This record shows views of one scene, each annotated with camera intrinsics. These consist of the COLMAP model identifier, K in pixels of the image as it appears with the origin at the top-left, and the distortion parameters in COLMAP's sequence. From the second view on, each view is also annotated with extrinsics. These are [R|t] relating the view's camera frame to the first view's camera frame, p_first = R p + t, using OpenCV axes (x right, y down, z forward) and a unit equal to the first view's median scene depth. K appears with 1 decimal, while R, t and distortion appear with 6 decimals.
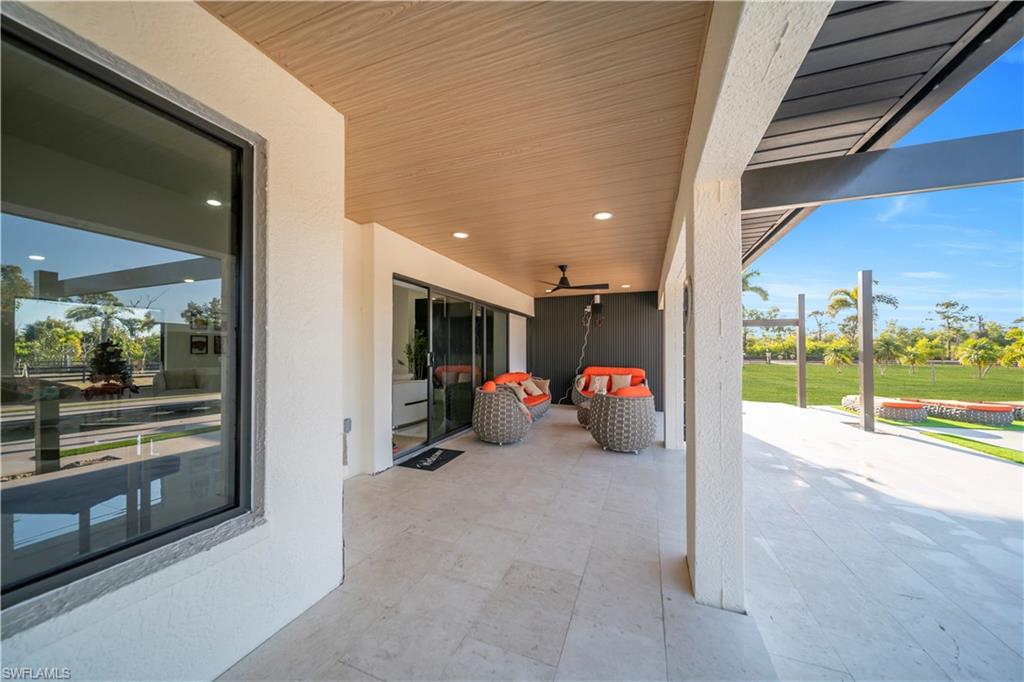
lens RADIAL K [[352.4, 0, 511.4], [0, 352.4, 345.7], [0, 0, 1]] dist [0.002056, -0.002718]
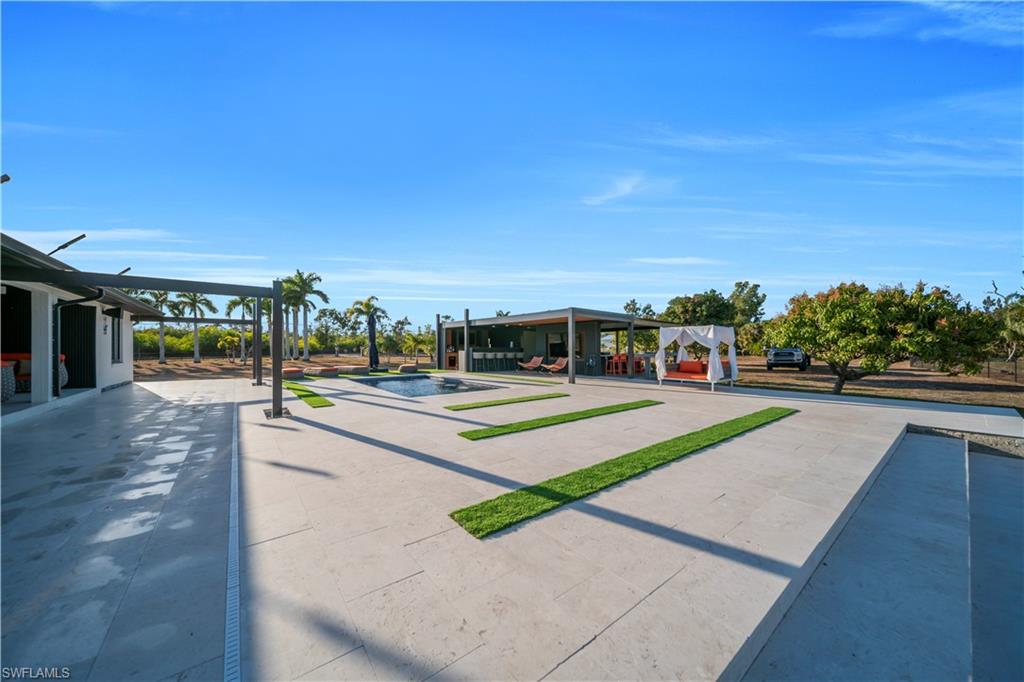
lens RADIAL K [[352.4, 0, 511.4], [0, 352.4, 345.7], [0, 0, 1]] dist [0.002056, -0.002718]
pose [[0.517695, -0.000517, 0.855565, 0.131625], [-0.008965, 0.999942, 0.006029, 0.016408], [-0.855519, -0.010792, 0.517660, -0.846110]]
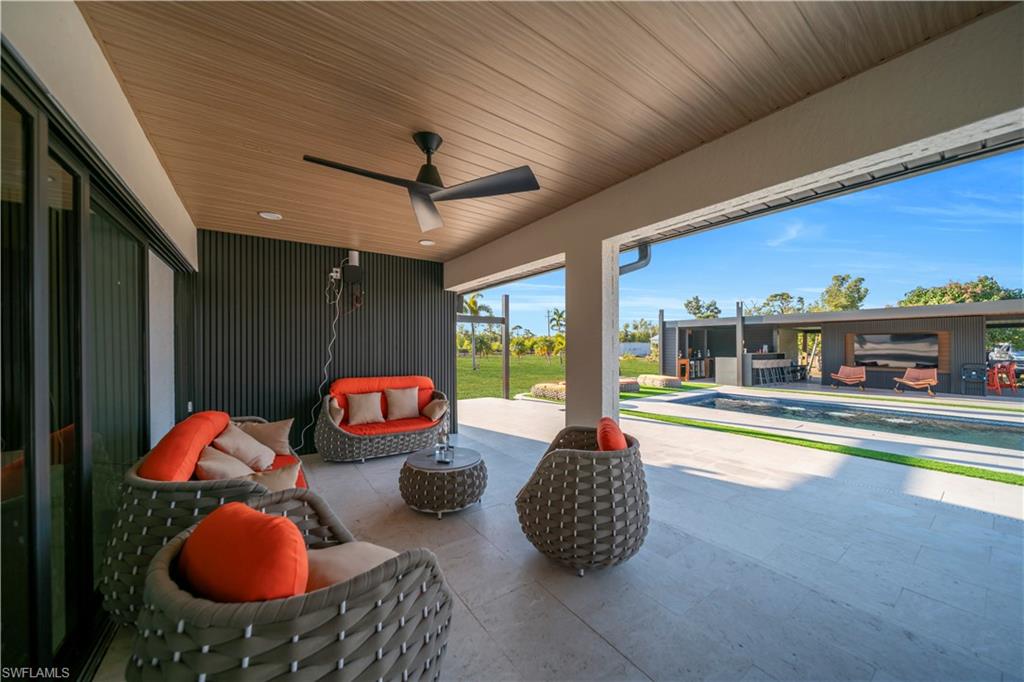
lens RADIAL K [[352.4, 0, 511.4], [0, 352.4, 345.7], [0, 0, 1]] dist [0.002056, -0.002718]
pose [[0.562474, -0.003079, 0.826809, -0.081569], [-0.007580, 0.999932, 0.008880, 0.001028], [-0.826780, -0.011262, 0.562412, 0.466531]]
